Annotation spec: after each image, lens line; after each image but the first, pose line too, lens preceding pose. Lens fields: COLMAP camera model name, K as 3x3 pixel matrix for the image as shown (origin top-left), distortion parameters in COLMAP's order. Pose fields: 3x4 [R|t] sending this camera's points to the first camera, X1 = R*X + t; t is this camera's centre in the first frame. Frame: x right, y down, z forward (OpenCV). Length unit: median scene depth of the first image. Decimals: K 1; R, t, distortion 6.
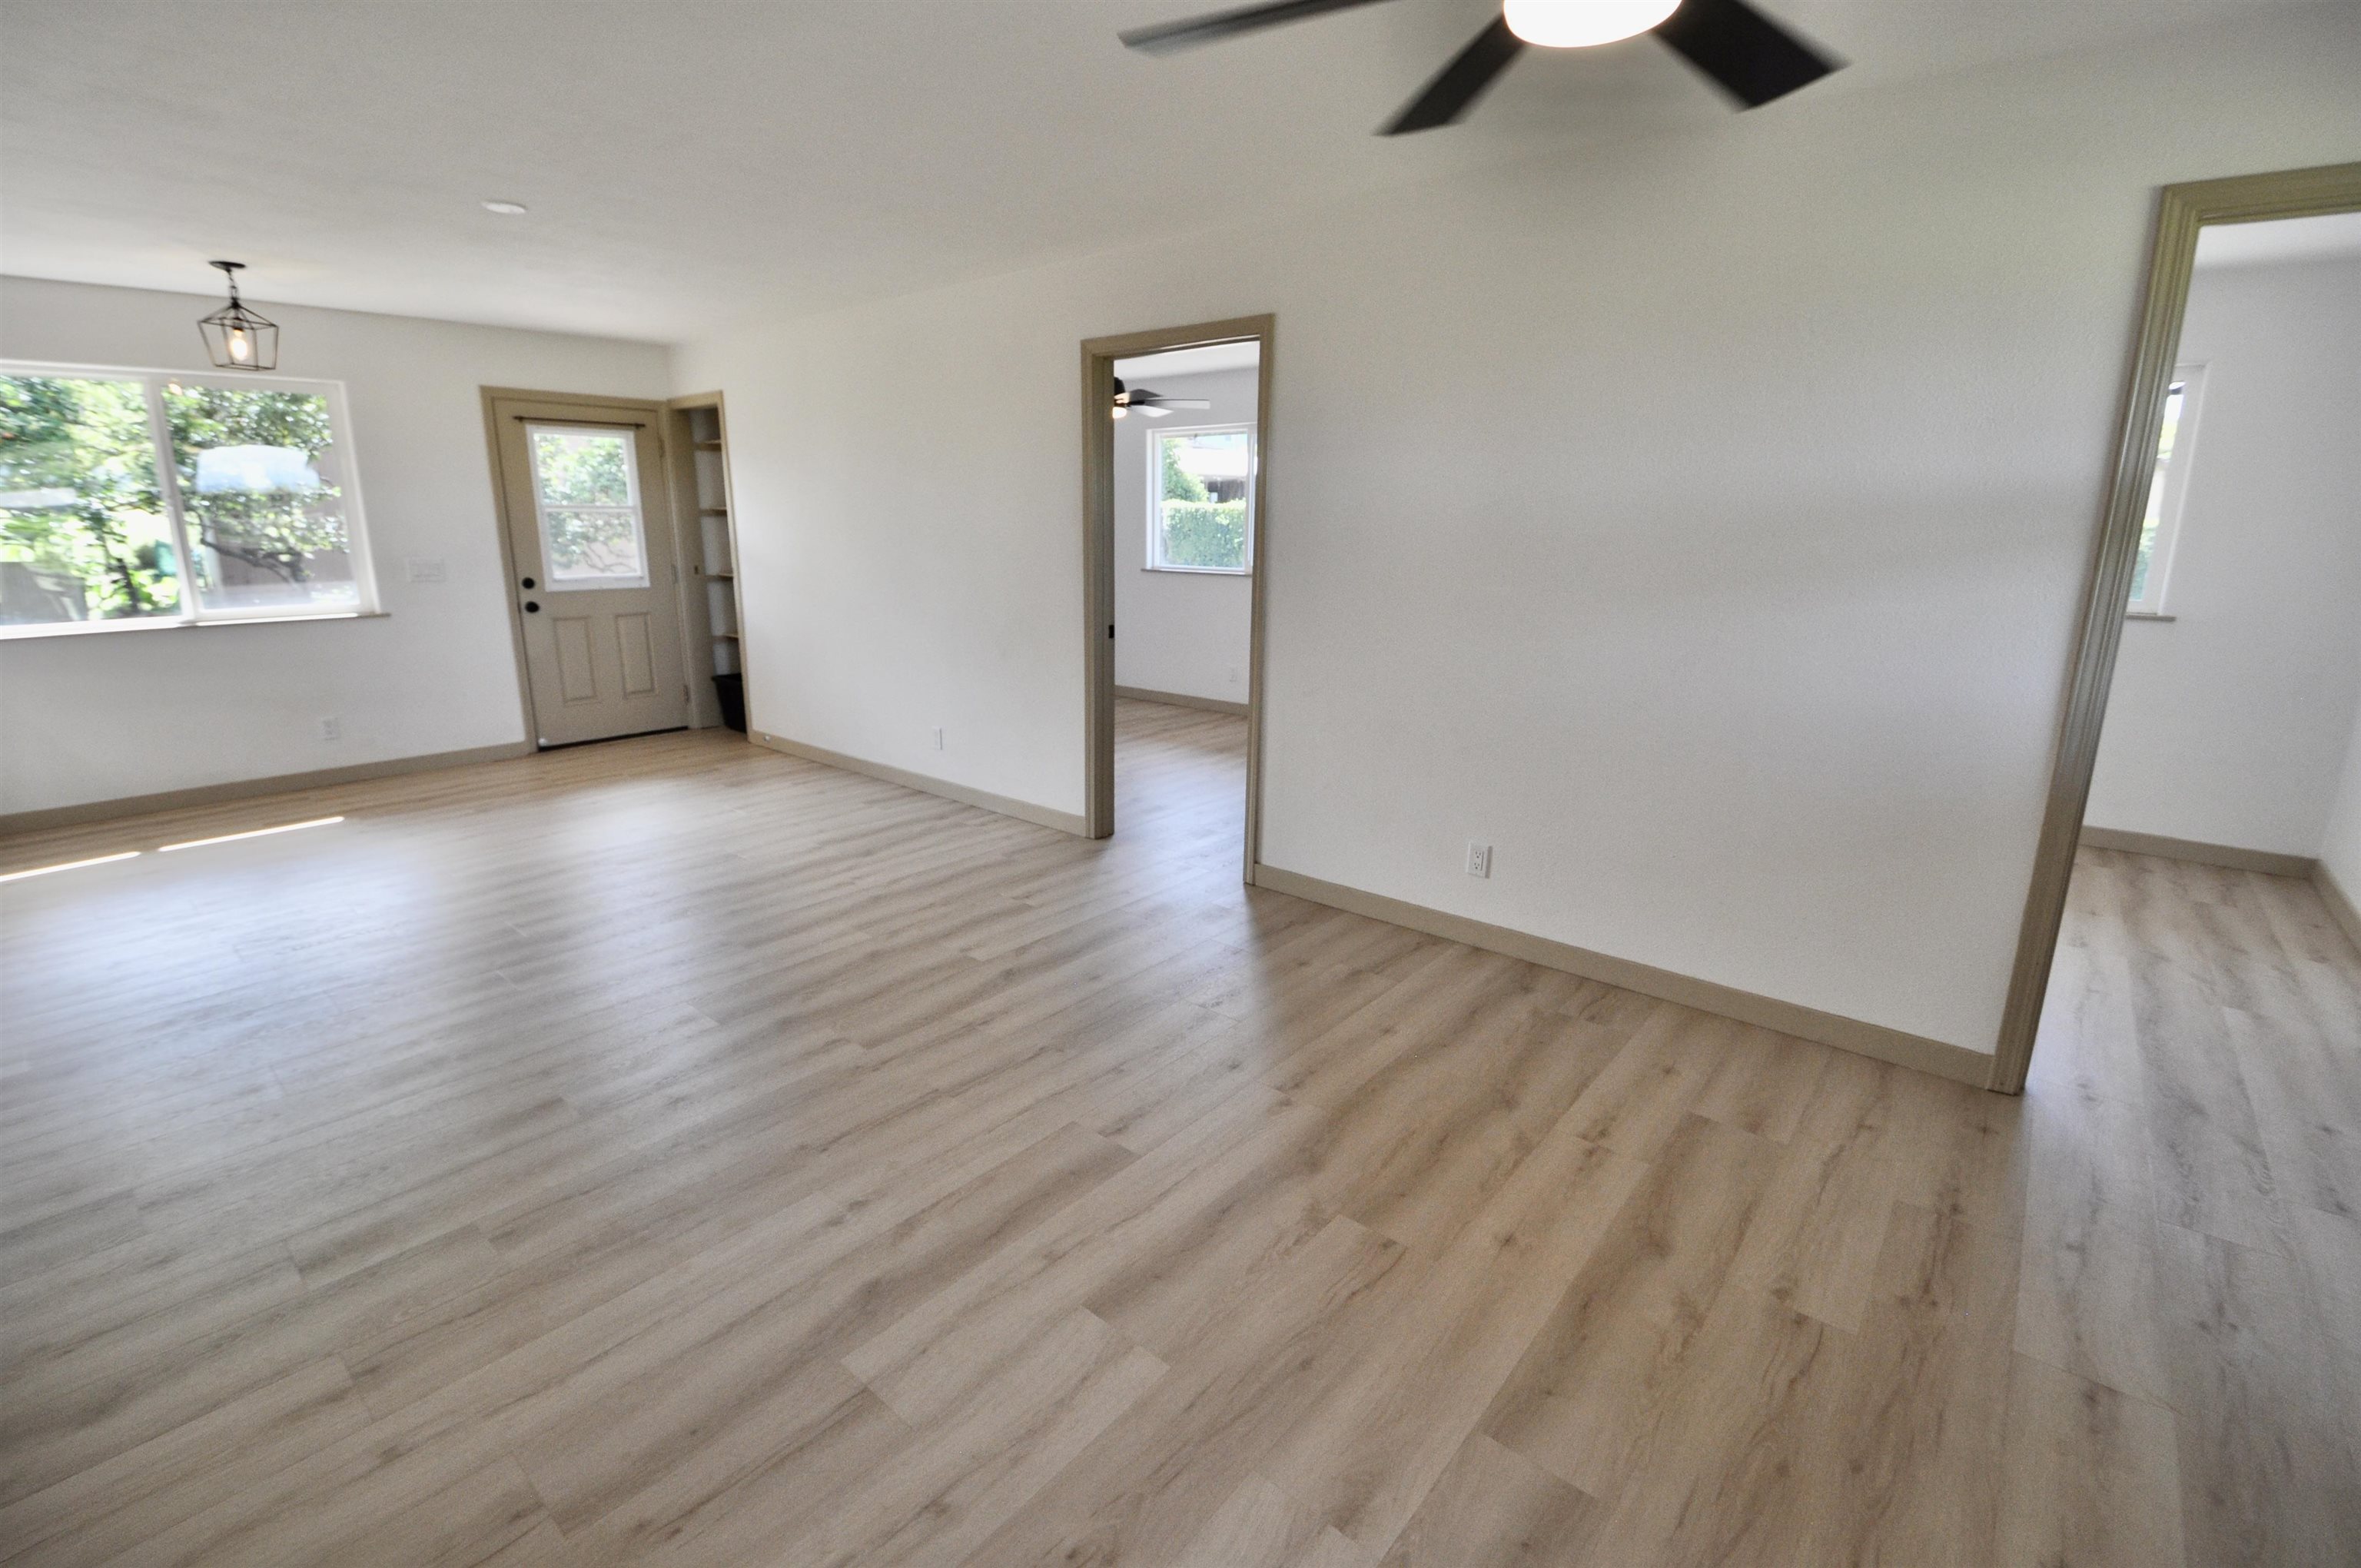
lens RADIAL K [[1029.4, 0, 1169.7], [0, 1029.4, 755.8], [0, 0, 1]] dist [0.010041, -0.019158]
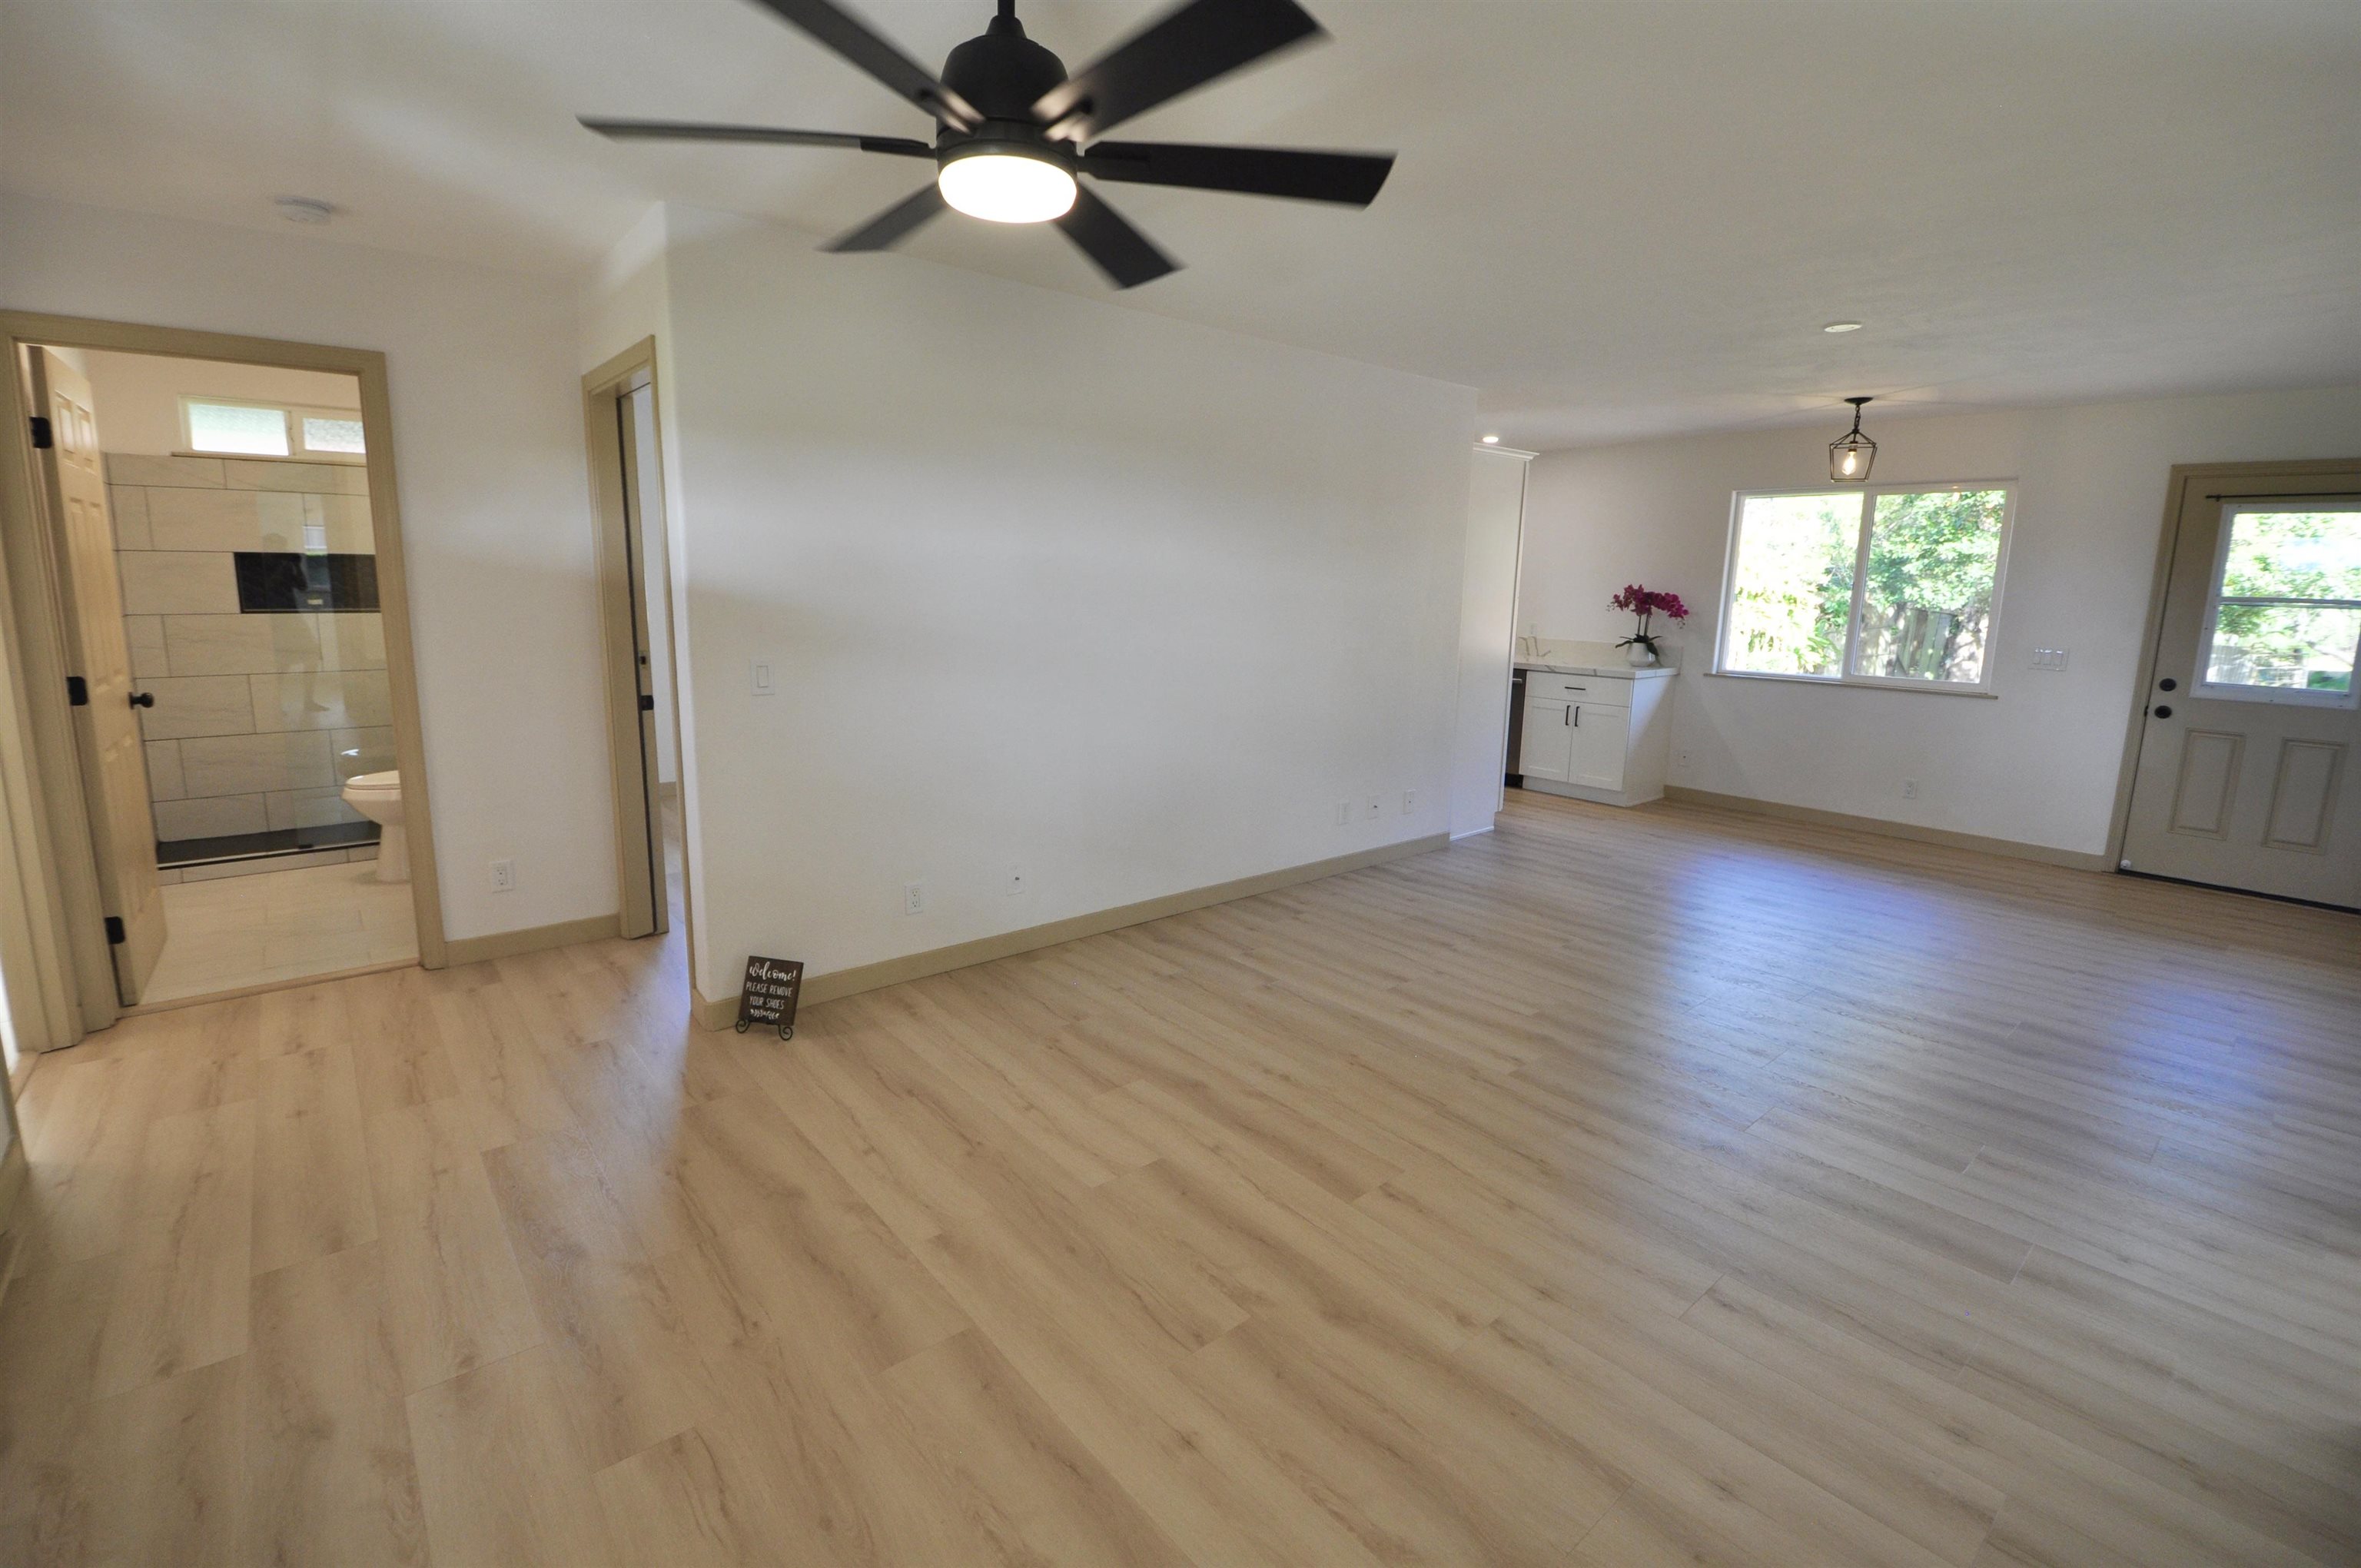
lens RADIAL K [[1029.4, 0, 1169.7], [0, 1029.4, 755.8], [0, 0, 1]] dist [0.010041, -0.019158]
pose [[-0.158724, 0.157765, -0.974637, 1.014288], [-0.241908, 0.950848, 0.193310, -0.211178], [0.957229, 0.266455, -0.112758, 0.890579]]
